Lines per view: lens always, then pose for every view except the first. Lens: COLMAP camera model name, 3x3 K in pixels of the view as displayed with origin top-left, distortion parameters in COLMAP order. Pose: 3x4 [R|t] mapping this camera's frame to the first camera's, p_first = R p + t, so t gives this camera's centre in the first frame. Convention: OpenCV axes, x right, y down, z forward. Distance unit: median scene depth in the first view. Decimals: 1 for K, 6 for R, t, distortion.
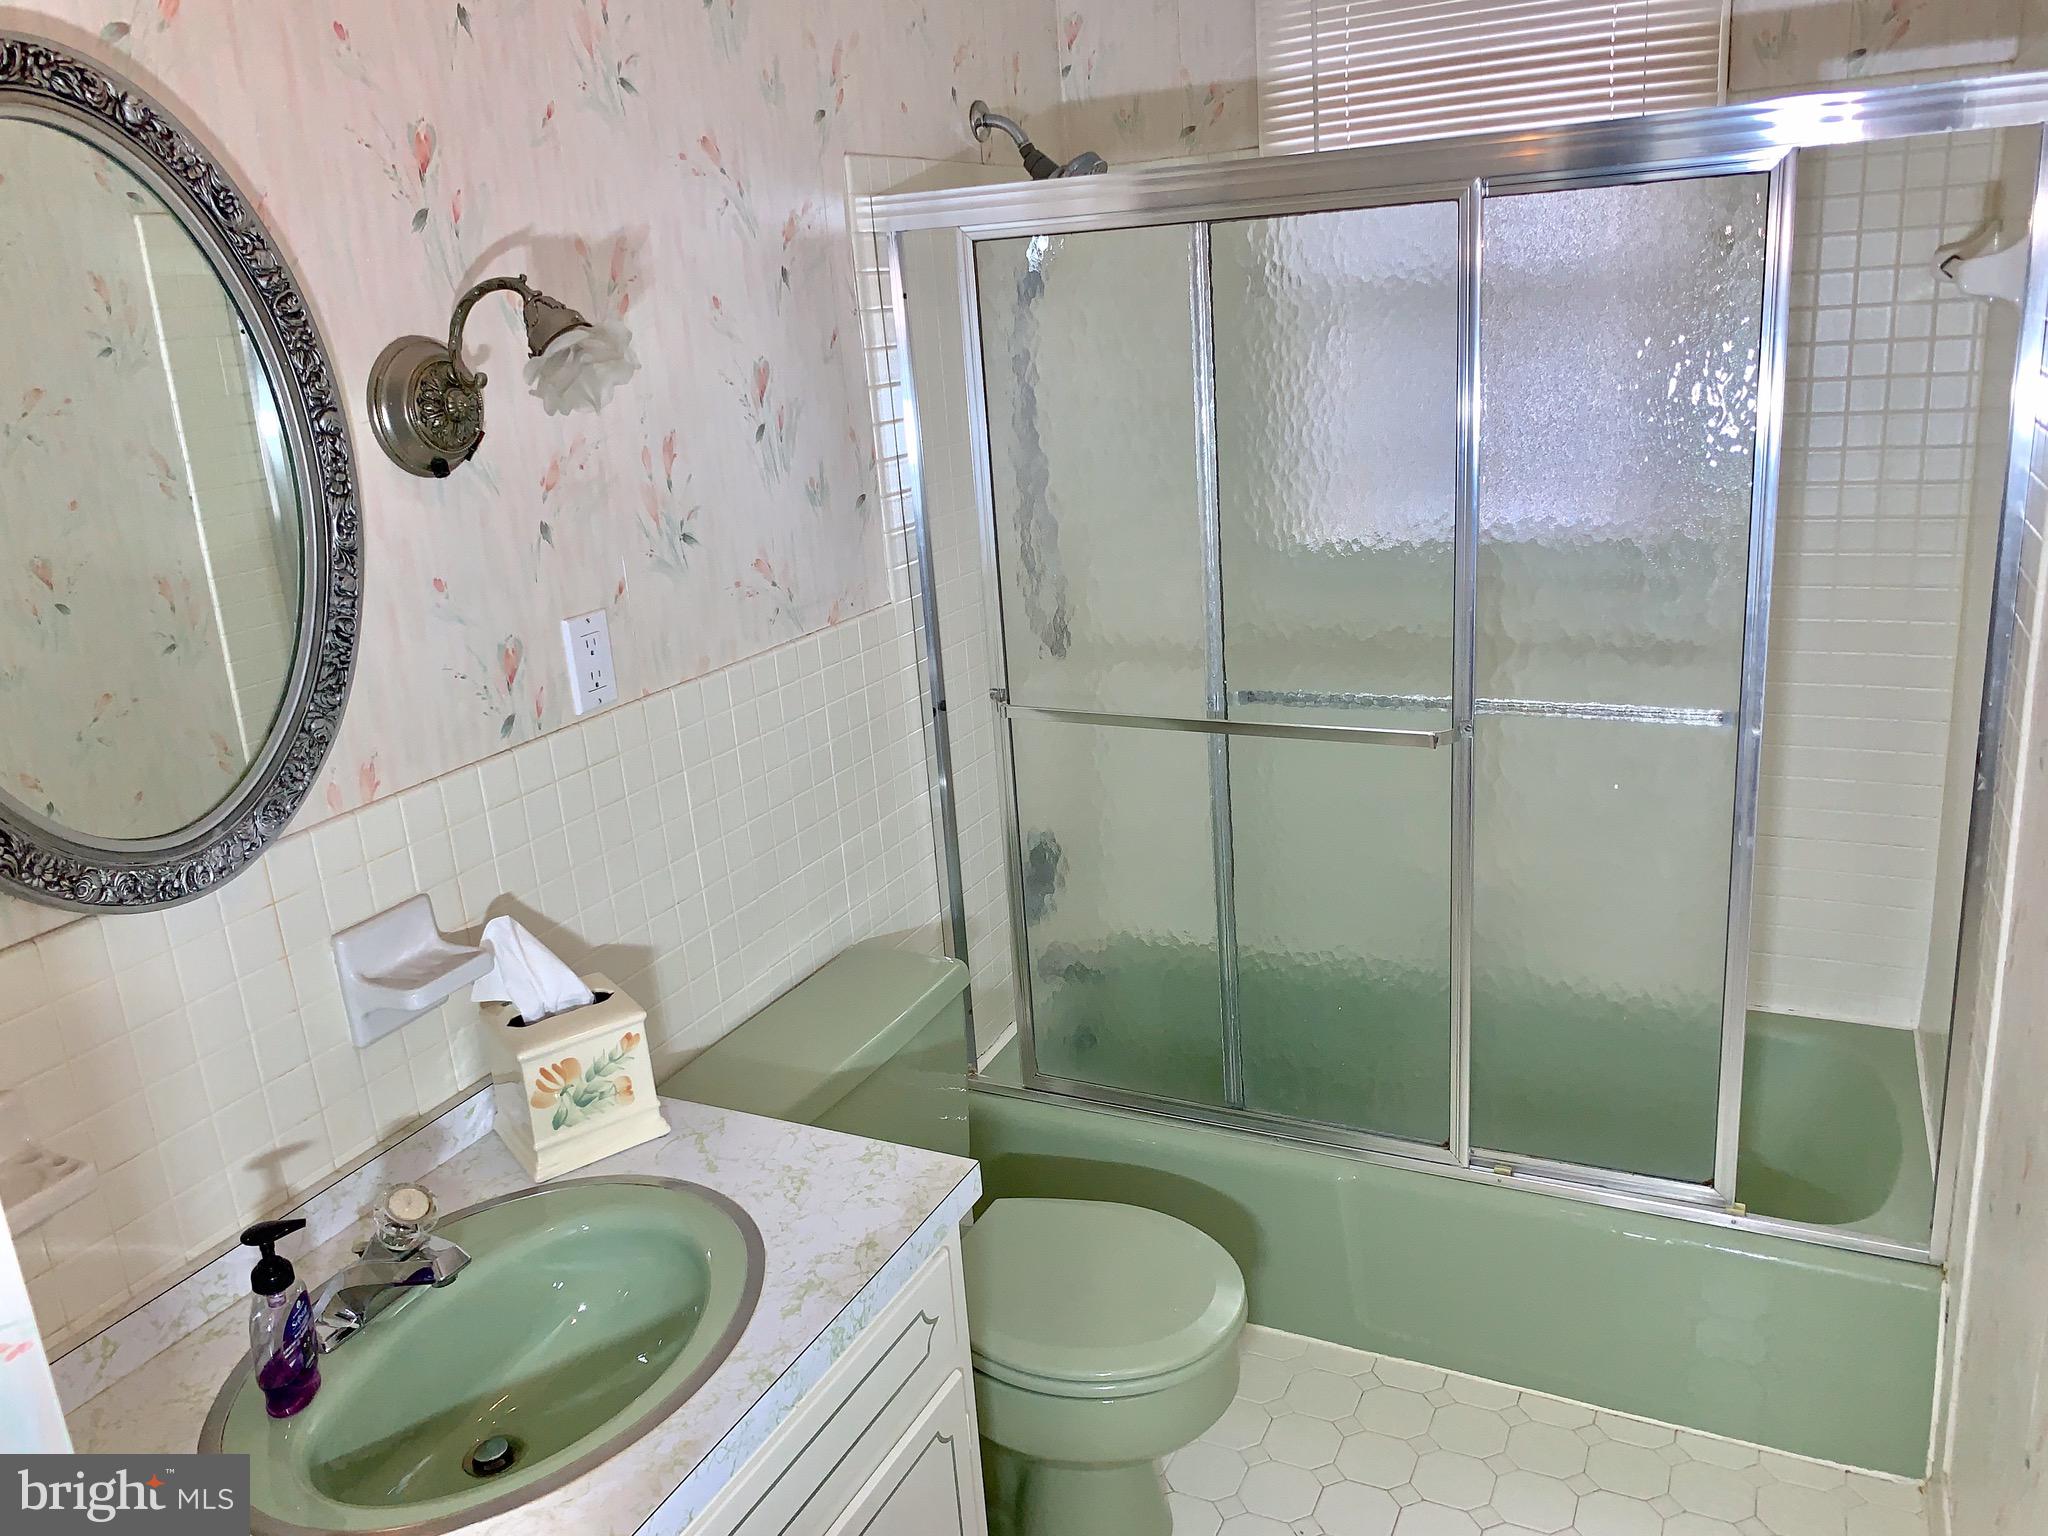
lens RADIAL K [[1572.7, 0, 1047.4], [0, 1572.7, 770.5], [0, 0, 1]] dist [0.001872, -0.013172]
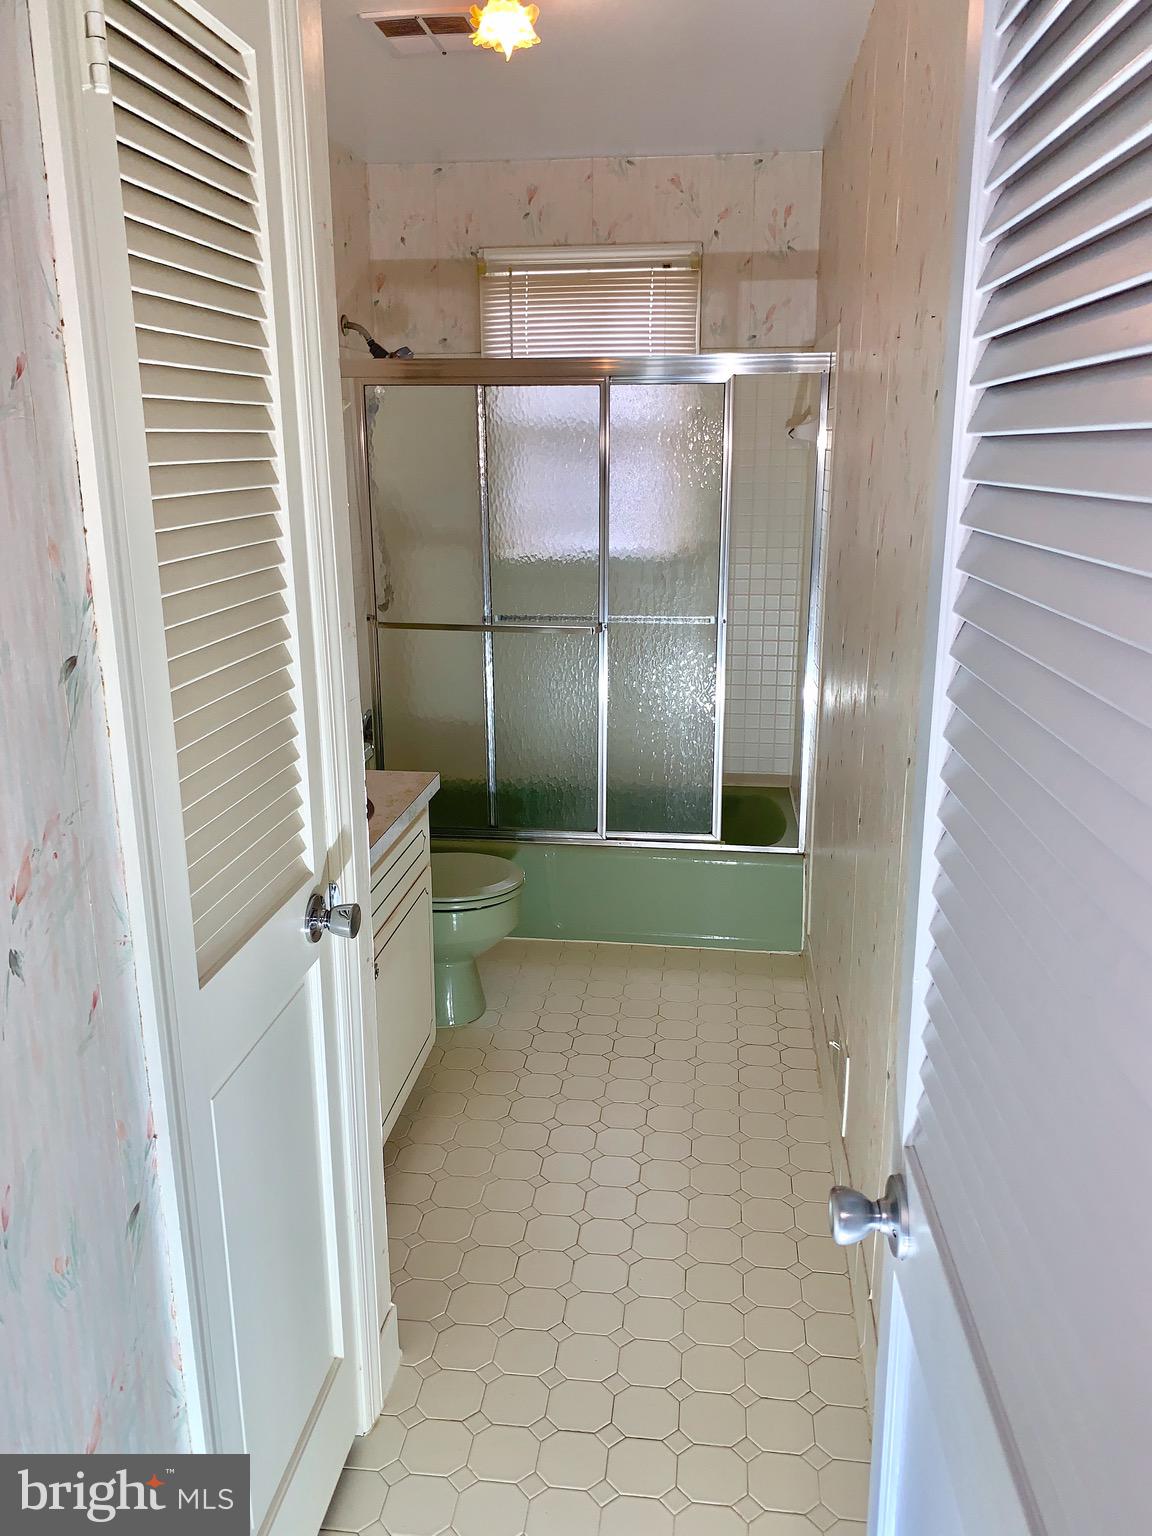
lens RADIAL K [[1179.6, 0, 584.3], [0, 1179.6, 804.4], [0, 0, 1]] dist [0.001872, -0.013172]
pose [[0.944593, -0.030473, 0.326826, -0.281621], [0.033998, 0.999409, -0.005078, 0.212184], [-0.326479, 0.015908, 0.945071, -0.502866]]
